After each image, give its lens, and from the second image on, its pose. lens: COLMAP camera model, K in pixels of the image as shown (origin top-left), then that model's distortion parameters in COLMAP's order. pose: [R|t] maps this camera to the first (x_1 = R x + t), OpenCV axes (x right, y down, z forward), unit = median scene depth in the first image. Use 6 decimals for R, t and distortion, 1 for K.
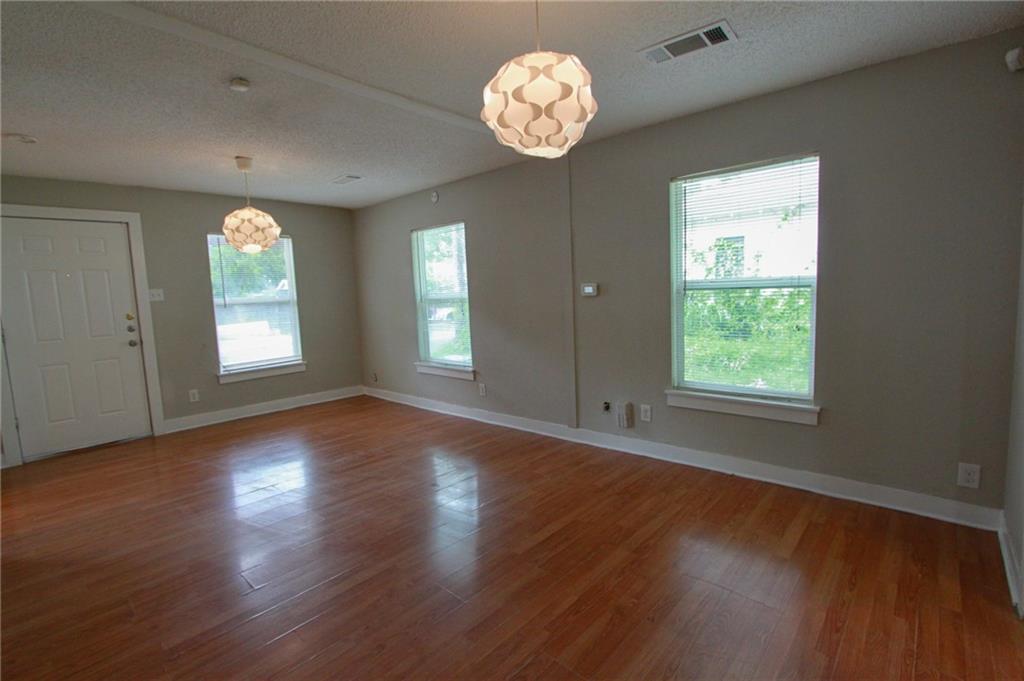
lens RADIAL K [[471.4, 0, 507.3], [0, 471.4, 338.2], [0, 0, 1]] dist [-0.017749, 0.002988]
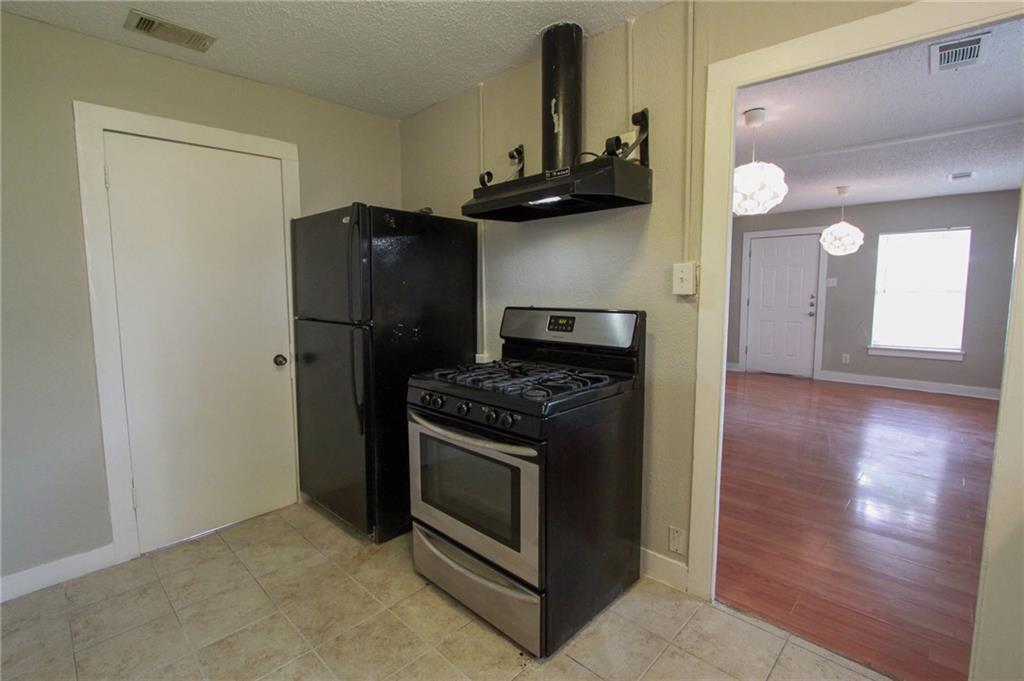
lens RADIAL K [[471.4, 0, 510.3], [0, 471.4, 340.3], [0, 0, 1]] dist [-0.017749, 0.002988]
pose [[-0.018687, 0.145172, -0.989230, 0.721307], [-0.097478, 0.984425, 0.146309, -0.032596], [0.995062, 0.099162, -0.004245, 0.048768]]
